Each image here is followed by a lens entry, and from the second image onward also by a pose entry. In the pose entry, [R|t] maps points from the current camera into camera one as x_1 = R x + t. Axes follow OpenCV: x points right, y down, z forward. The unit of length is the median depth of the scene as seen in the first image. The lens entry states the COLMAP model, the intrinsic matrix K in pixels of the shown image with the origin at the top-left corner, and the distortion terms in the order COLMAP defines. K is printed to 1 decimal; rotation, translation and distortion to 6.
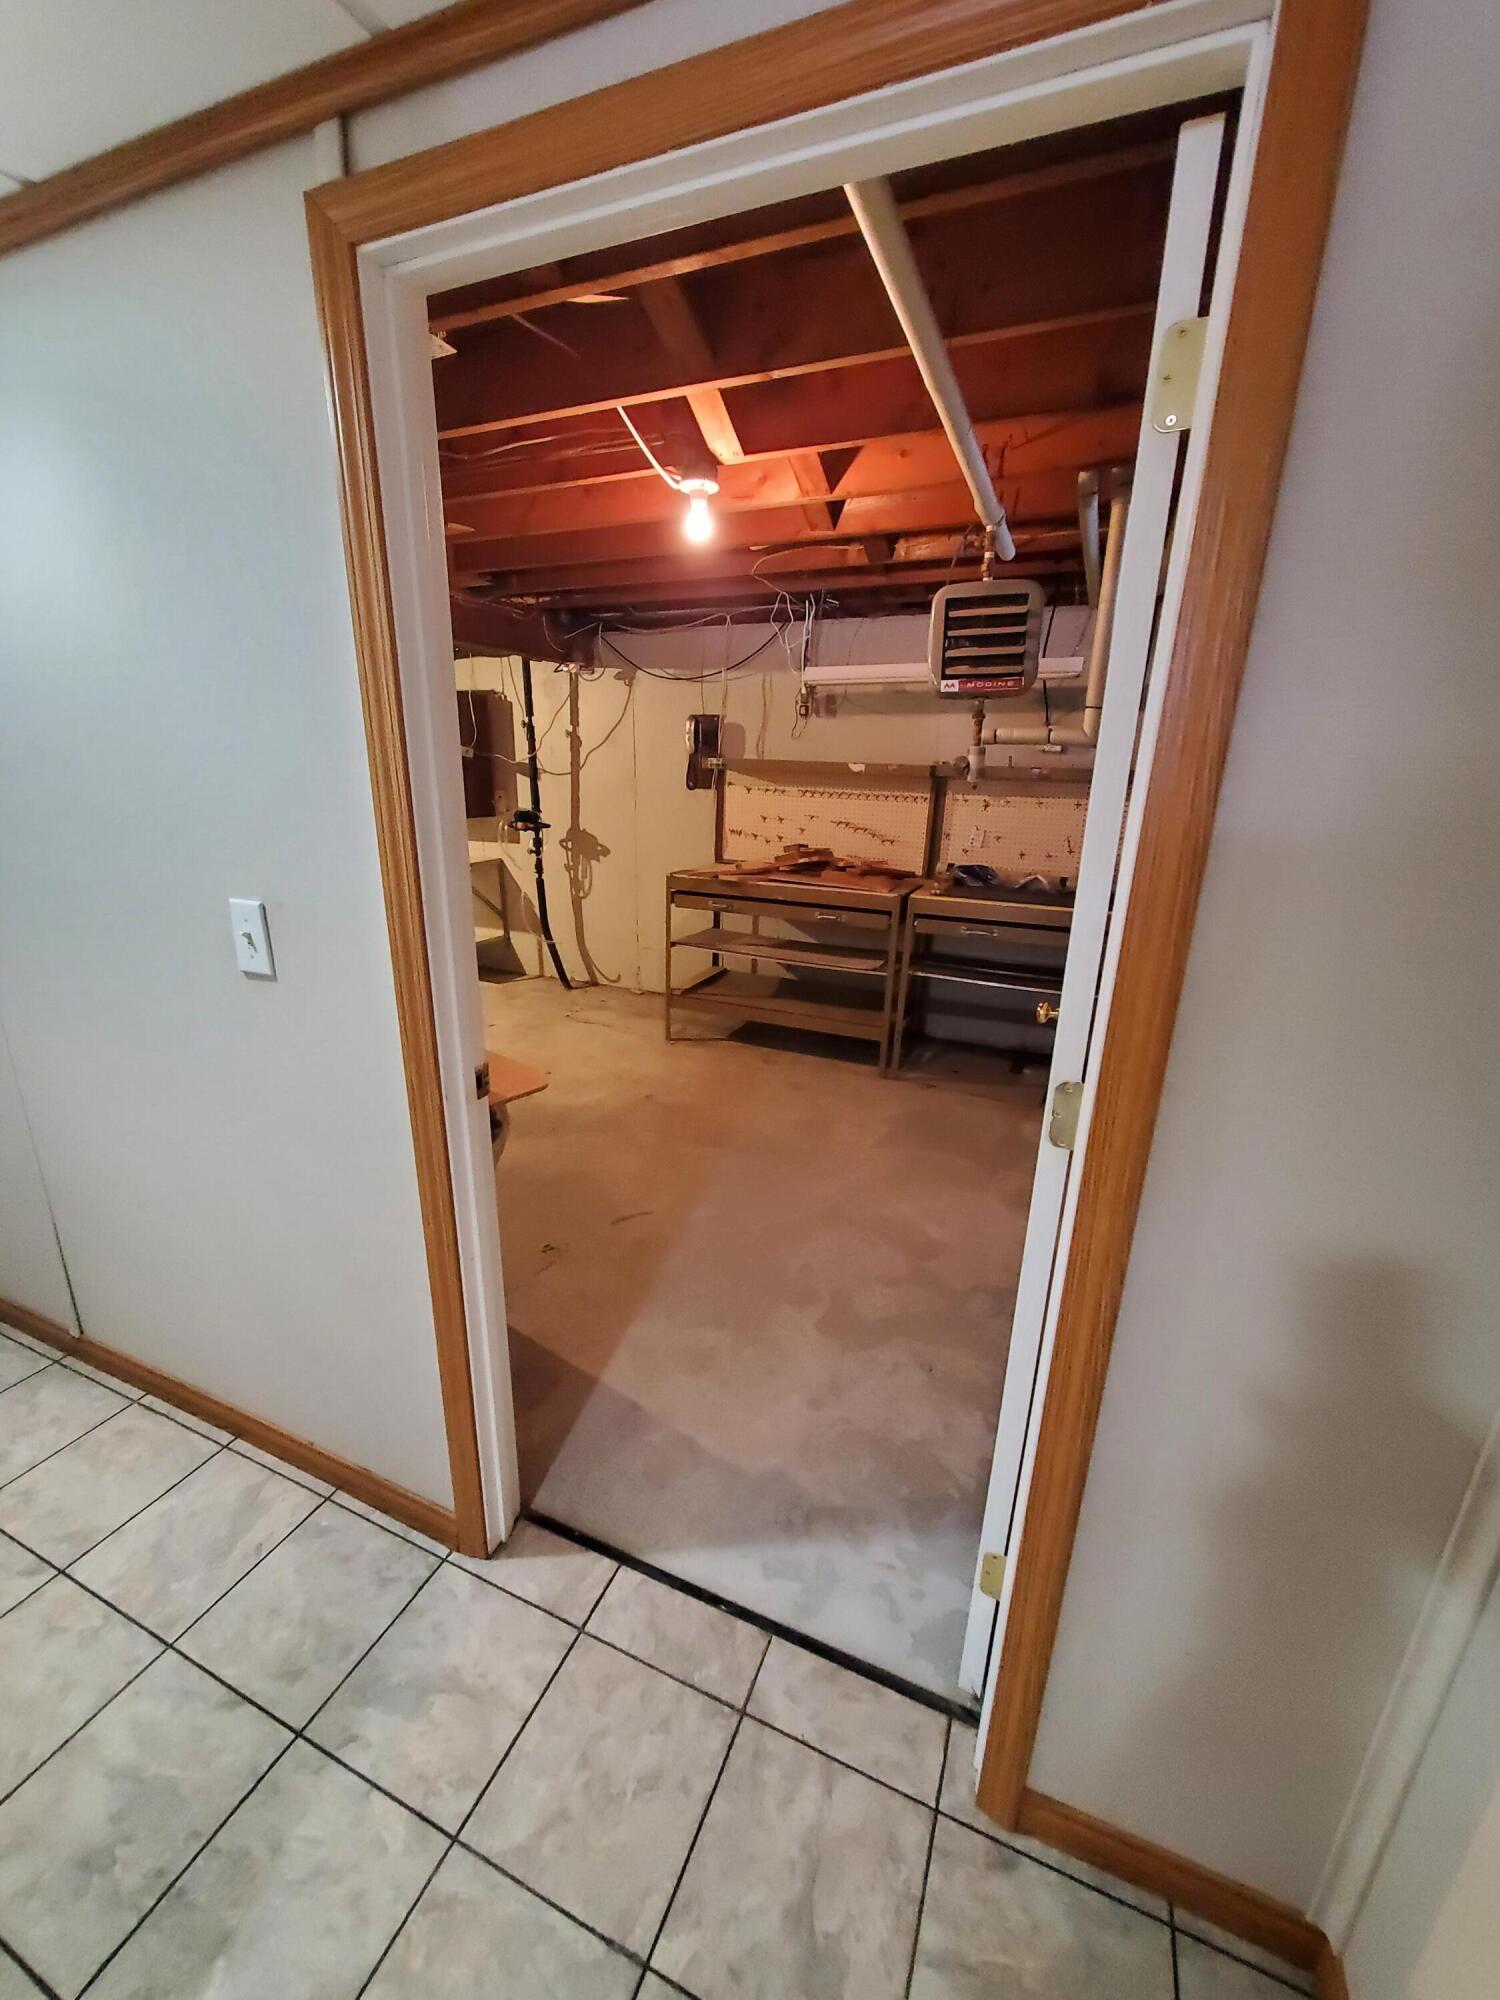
lens RADIAL K [[784.8, 0, 745.9], [0, 784.8, 1006.4], [0, 0, 1]] dist [-0.007513, 0.000142]
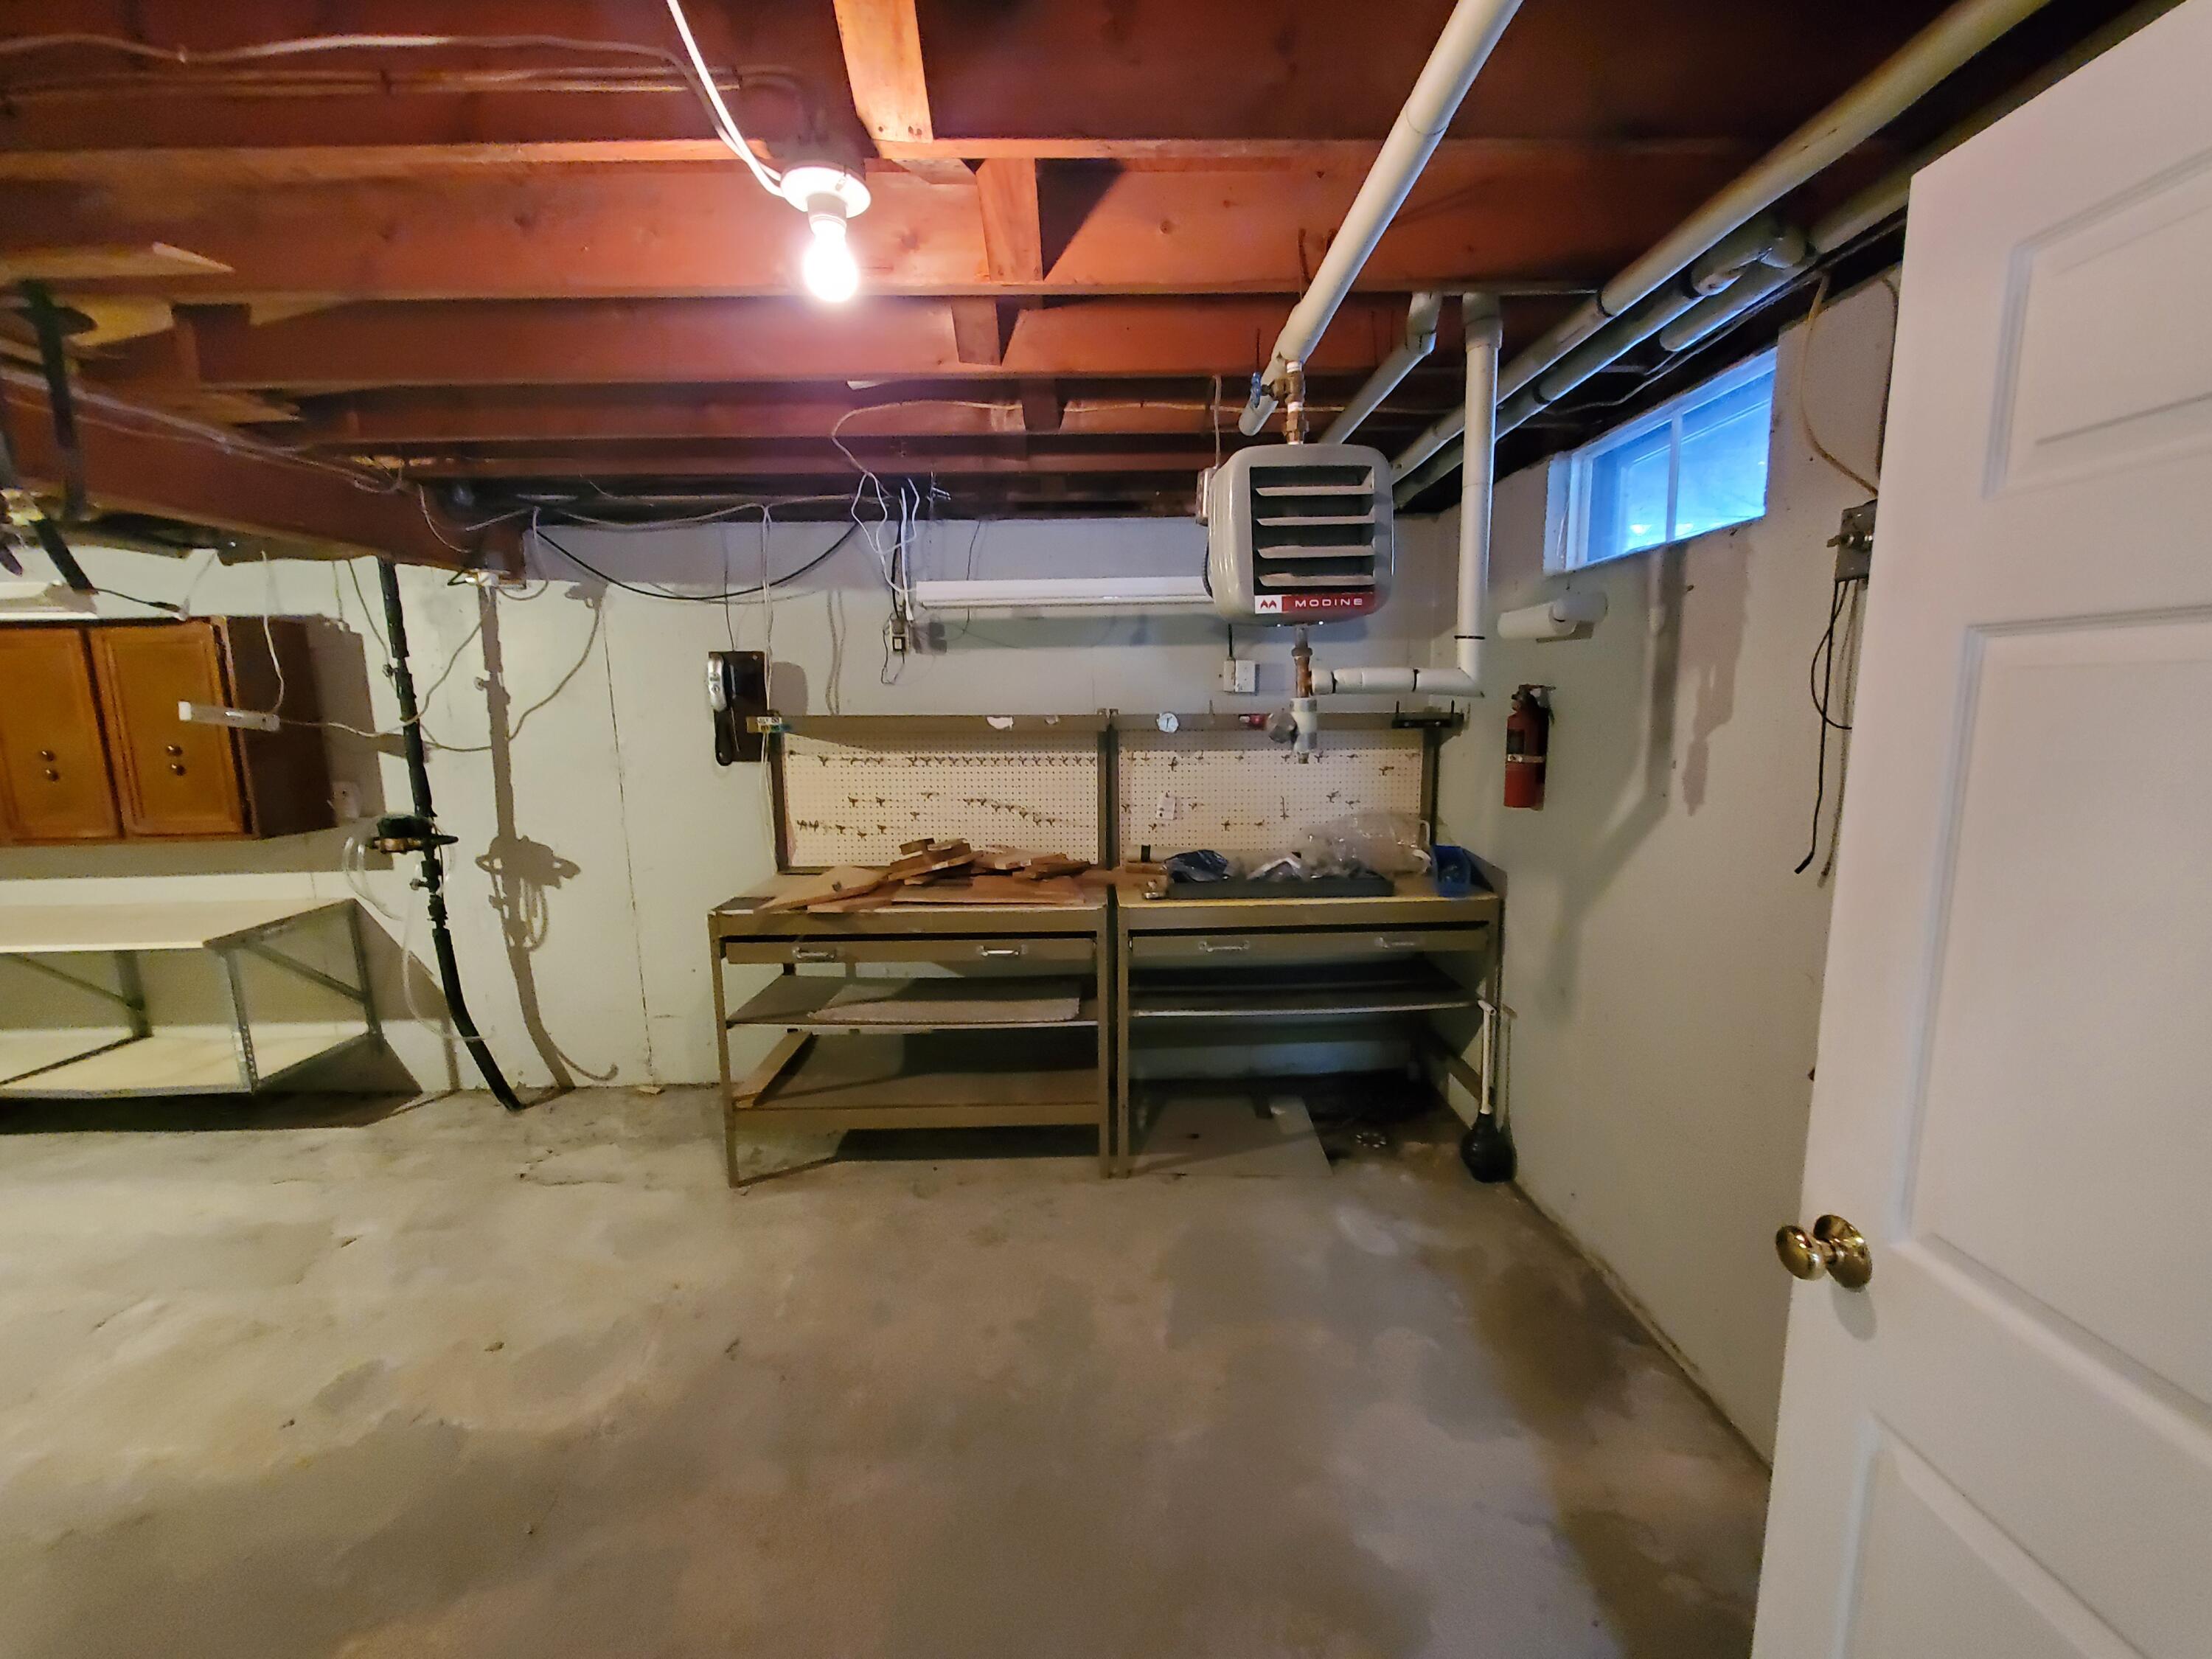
lens RADIAL K [[868.0, 0, 1122.5], [0, 868.0, 834.3], [0, 0, 1]] dist [-0.007513, 0.000142]
pose [[0.905861, -0.098028, 0.412075, -0.072948], [0.155260, 0.981985, -0.107703, -0.096126], [-0.394093, 0.161543, 0.904762, 0.249233]]
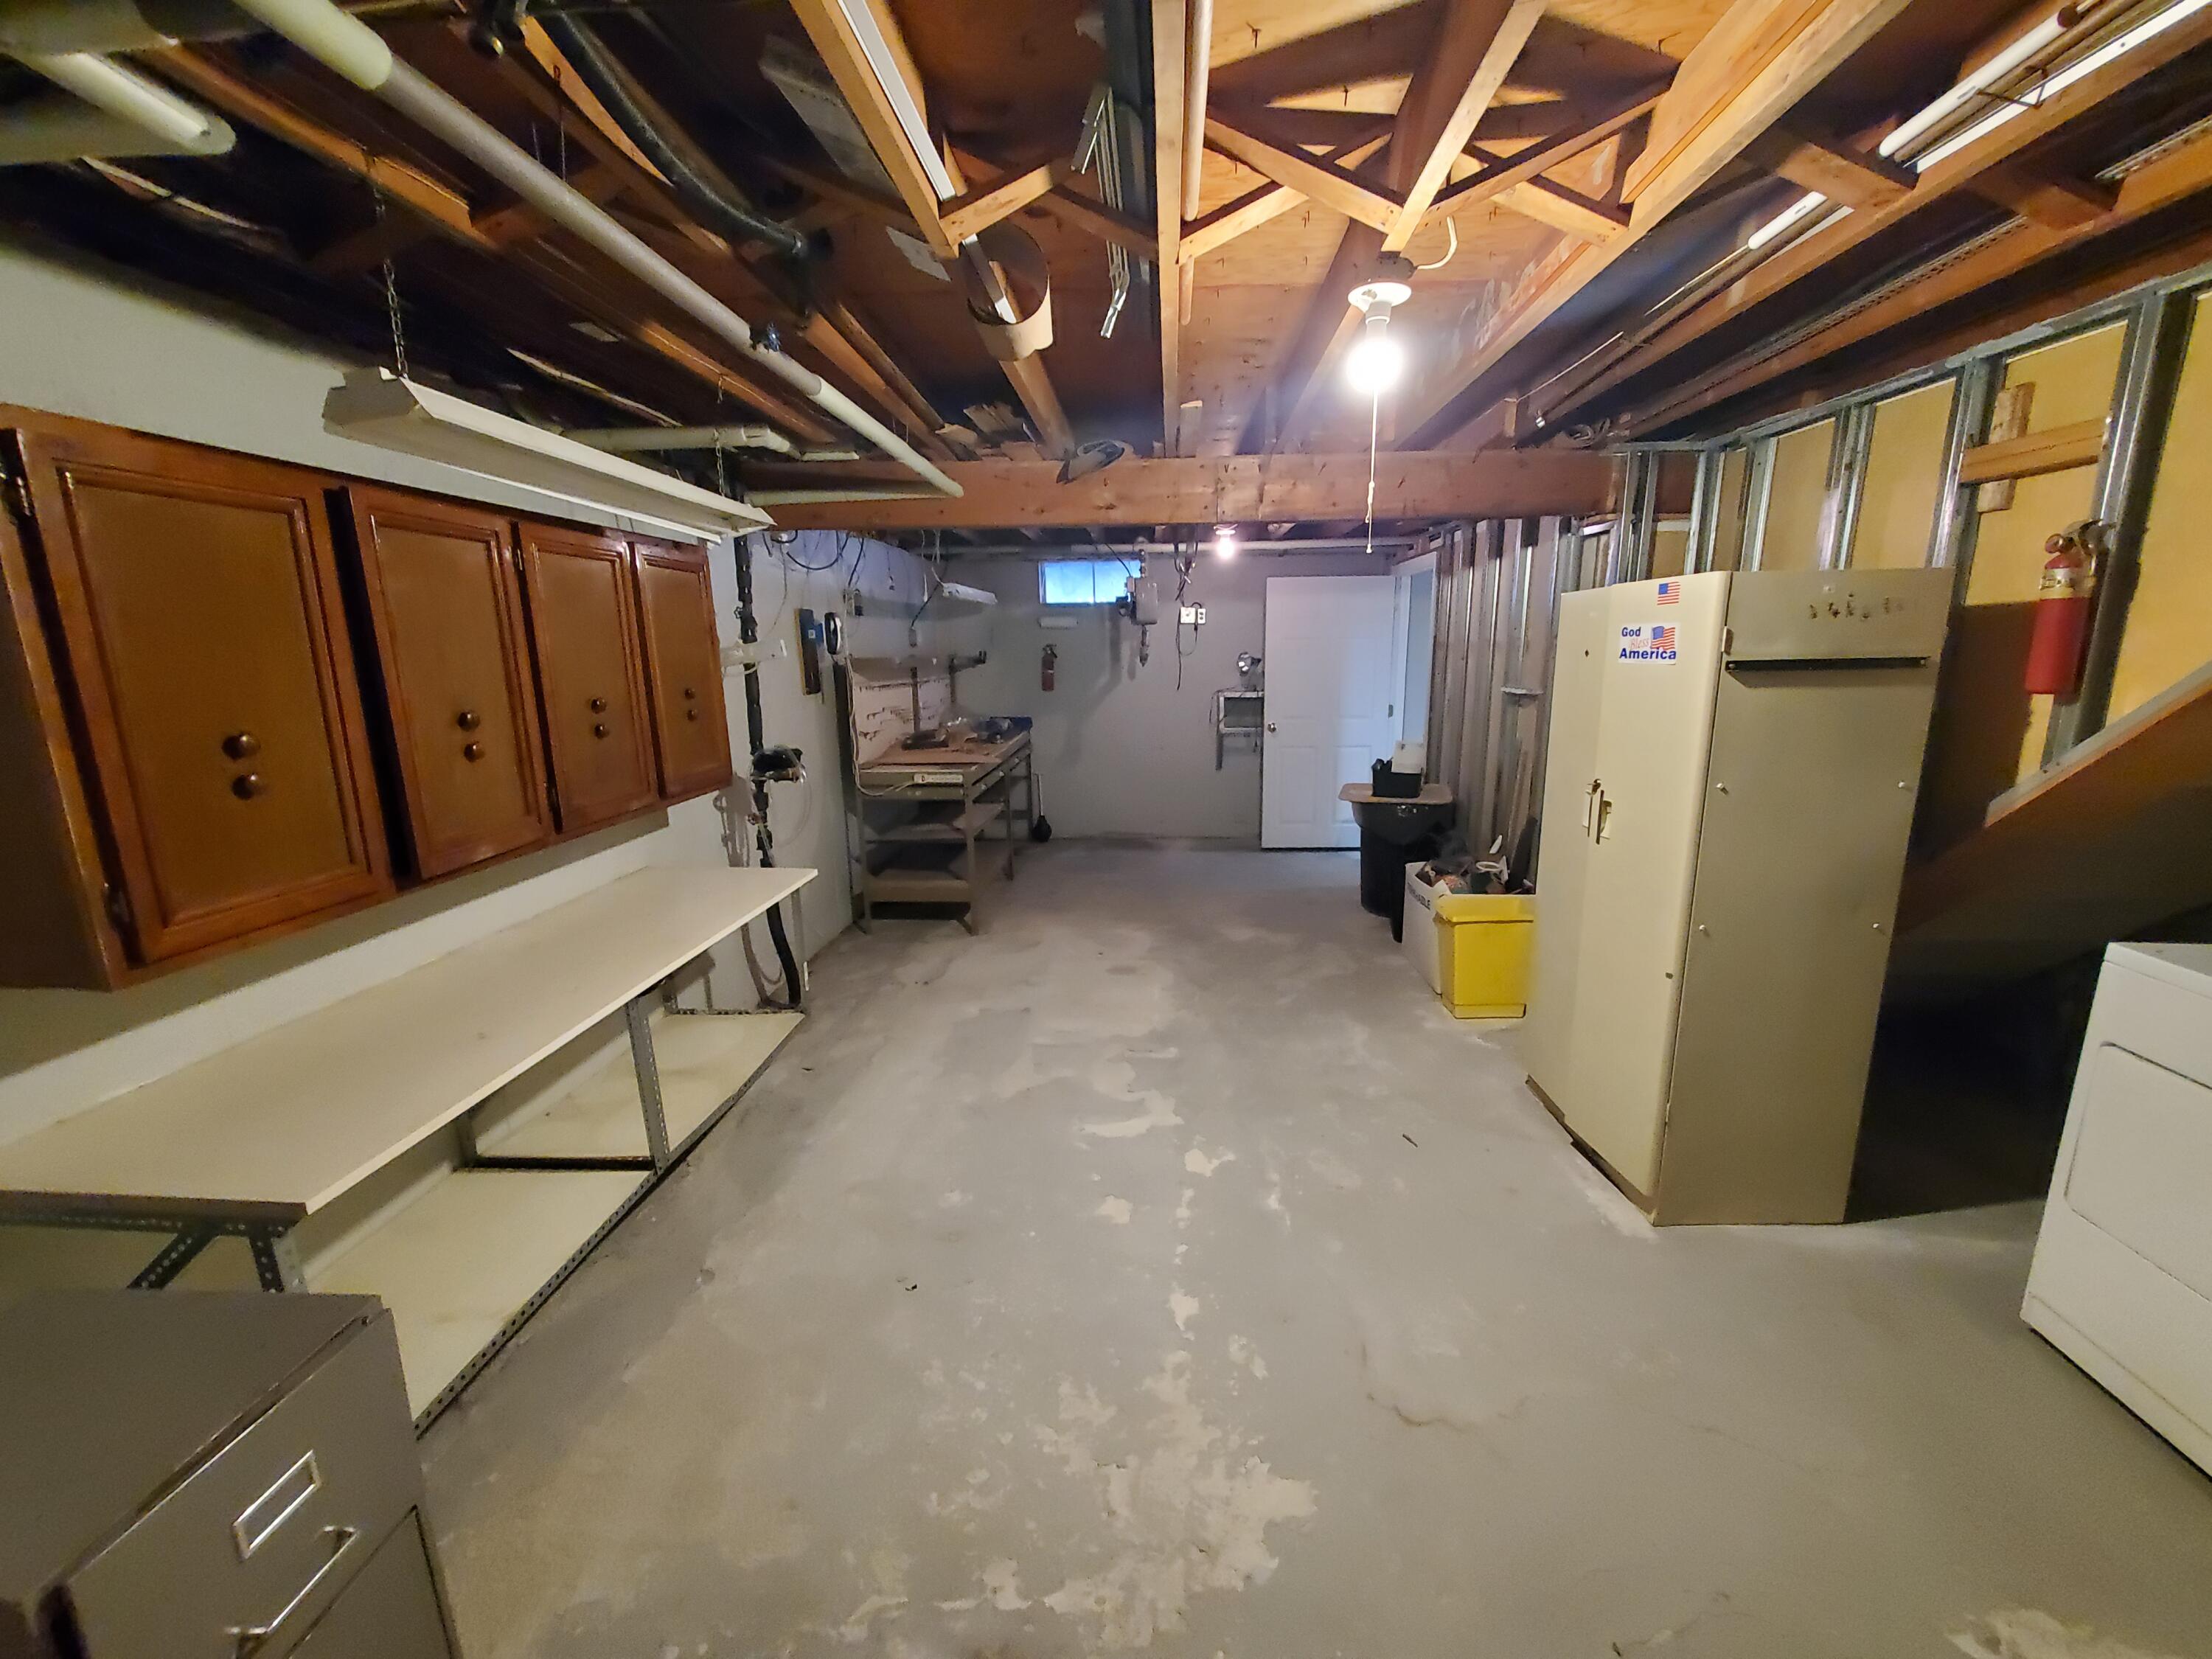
lens RADIAL K [[868.0, 0, 1122.5], [0, 868.0, 834.3], [0, 0, 1]] dist [-0.007513, 0.000142]
pose [[-0.355608, -0.214009, 0.909804, -1.084995], [0.273793, 0.906875, 0.320335, -0.357230], [-0.893633, 0.363012, -0.263898, 1.029826]]
